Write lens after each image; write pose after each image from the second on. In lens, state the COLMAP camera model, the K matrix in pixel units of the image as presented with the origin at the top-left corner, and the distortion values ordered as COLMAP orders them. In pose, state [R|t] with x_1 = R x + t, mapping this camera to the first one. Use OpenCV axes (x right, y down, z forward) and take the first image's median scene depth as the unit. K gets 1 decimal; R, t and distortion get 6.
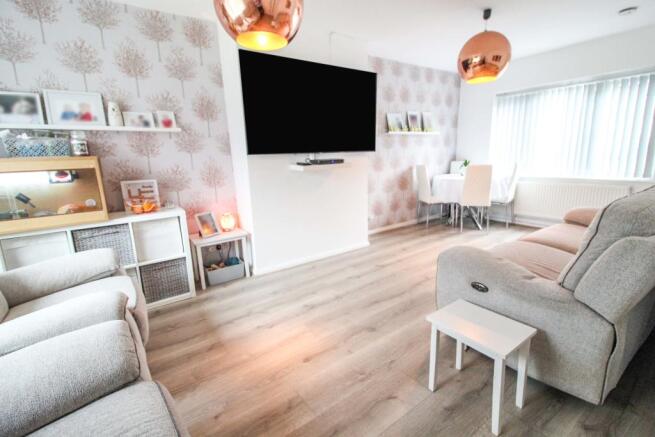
lens RADIAL K [[302.4, 0, 324.2], [0, 302.4, 214.1], [0, 0, 1]] dist [0.012314, -0.002918]
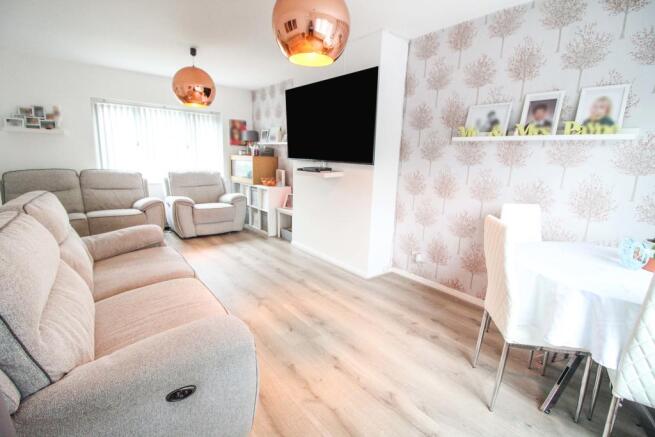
lens RADIAL K [[302.4, 0, 325.2], [0, 302.4, 219.5], [0, 0, 1]] dist [0.012314, -0.002918]
pose [[0.068843, 0.253245, -0.964950, 1.025140], [-0.225889, 0.946080, 0.232177, -0.245004], [0.971717, 0.201988, 0.122337, 0.873049]]
